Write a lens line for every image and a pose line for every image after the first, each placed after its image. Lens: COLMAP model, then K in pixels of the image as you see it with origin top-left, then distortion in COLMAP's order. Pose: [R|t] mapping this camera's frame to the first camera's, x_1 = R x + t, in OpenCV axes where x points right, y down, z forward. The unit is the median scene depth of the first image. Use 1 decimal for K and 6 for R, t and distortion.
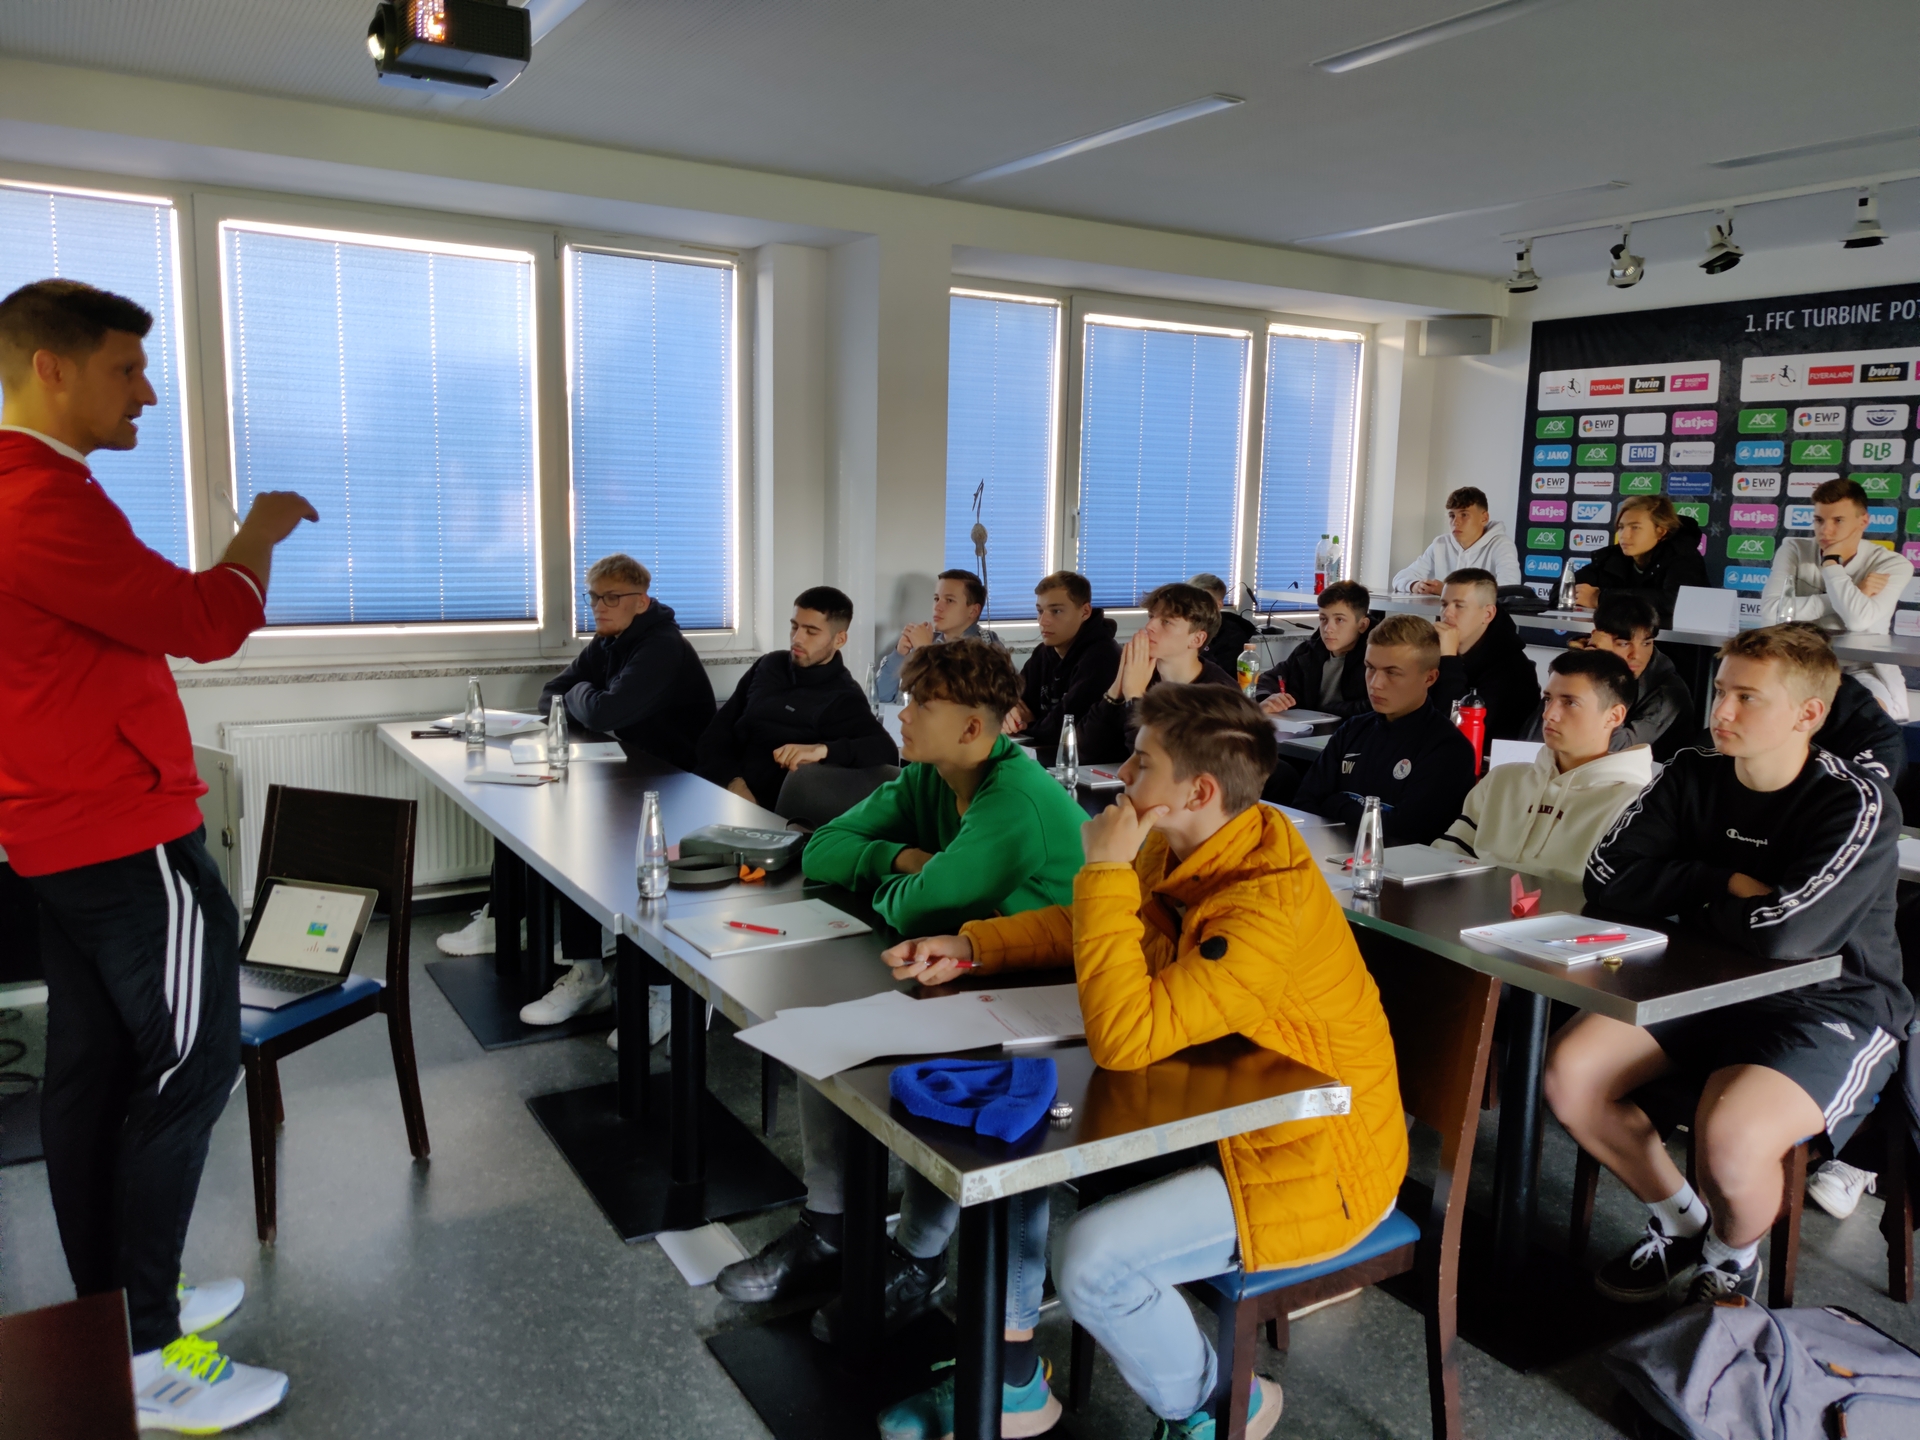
lens RADIAL K [[1456.0, 0, 959.8], [0, 1456.0, 709.6], [0, 0, 1]] dist [0.005865, -0.020129]
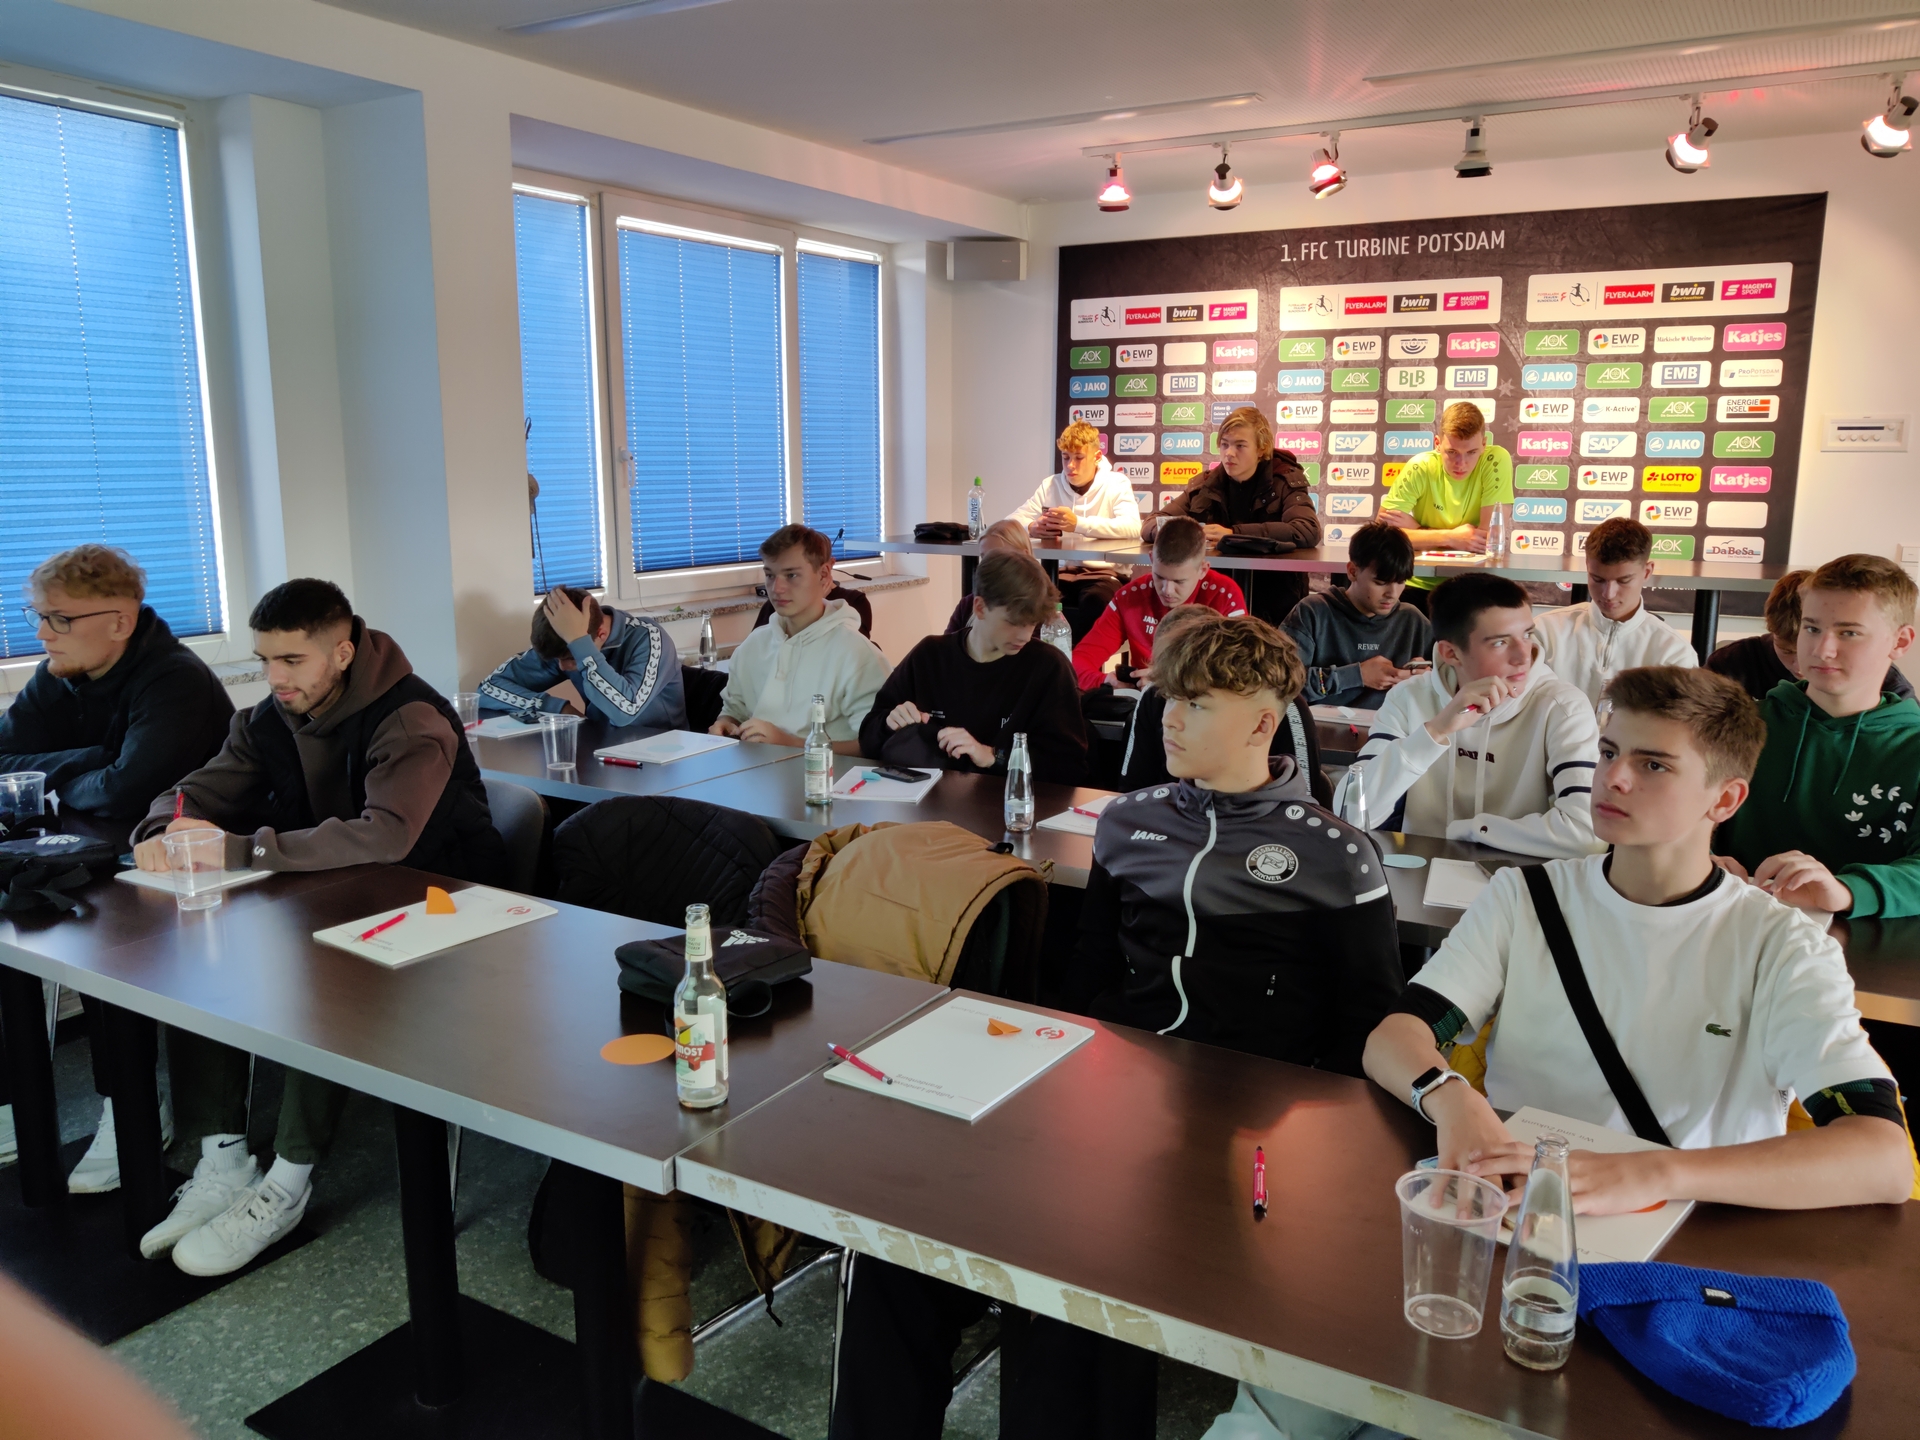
lens RADIAL K [[1456.0, 0, 961.9], [0, 1456.0, 701.1], [0, 0, 1]] dist [0.005865, -0.020129]
pose [[0.884425, -0.104855, 0.454751, -0.151033], [0.088791, 0.994440, 0.056608, -0.031204], [-0.458159, -0.009688, 0.888818, 0.191819]]
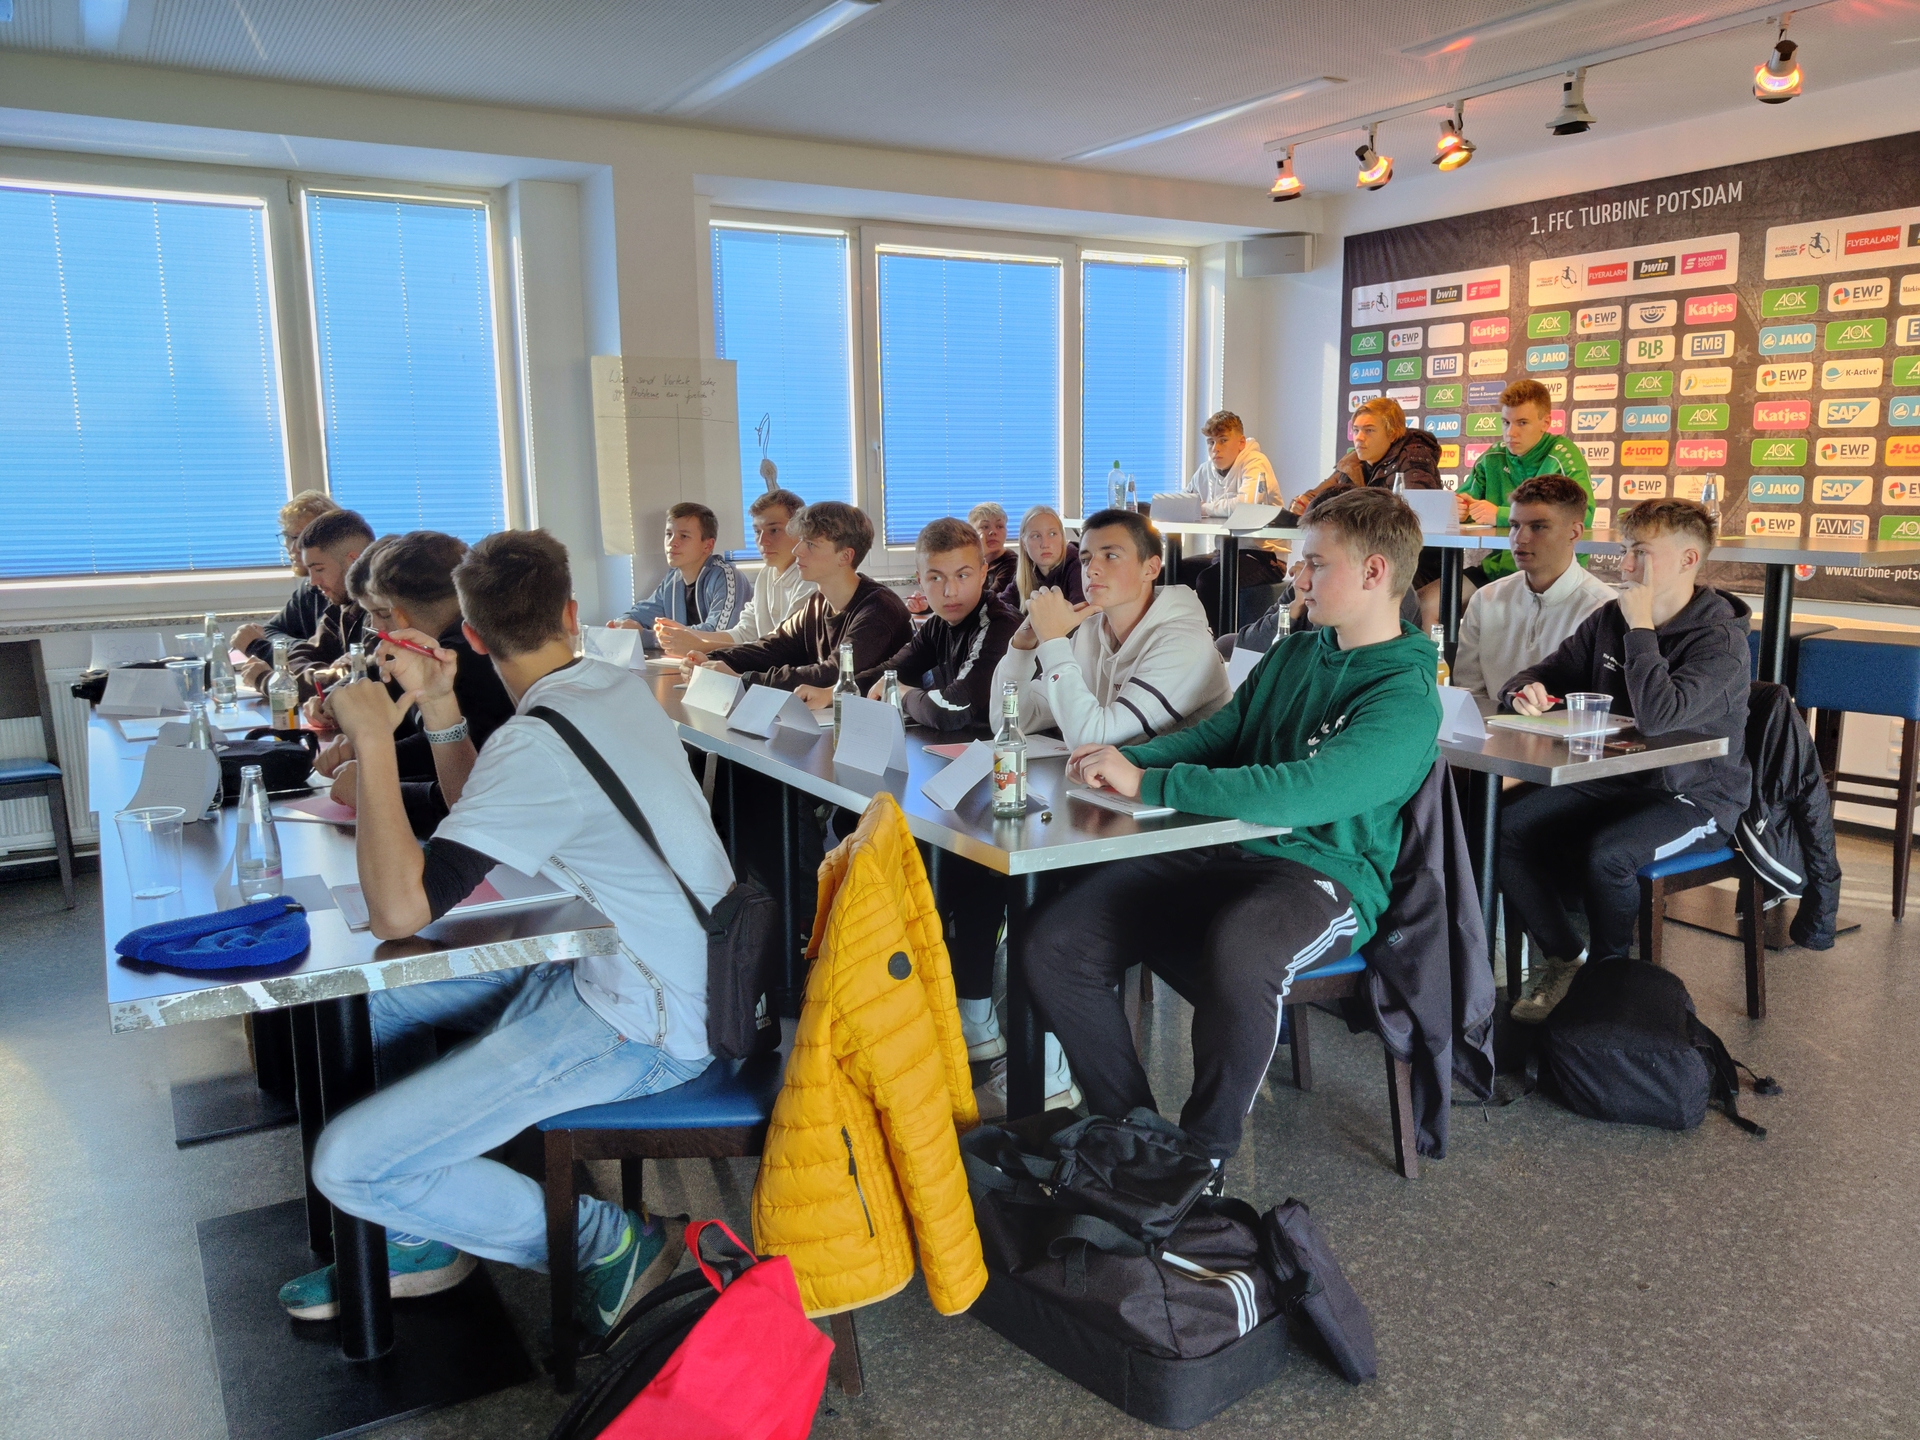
lens RADIAL K [[1456.0, 0, 969.1], [0, 1456.0, 727.4], [0, 0, 1]] dist [0.005865, -0.020129]
pose [[0.999284, -0.033383, -0.017818, 0.165206], [0.033951, 0.998892, 0.032588, 0.027915], [0.016710, -0.033170, 0.999310, -0.000782]]
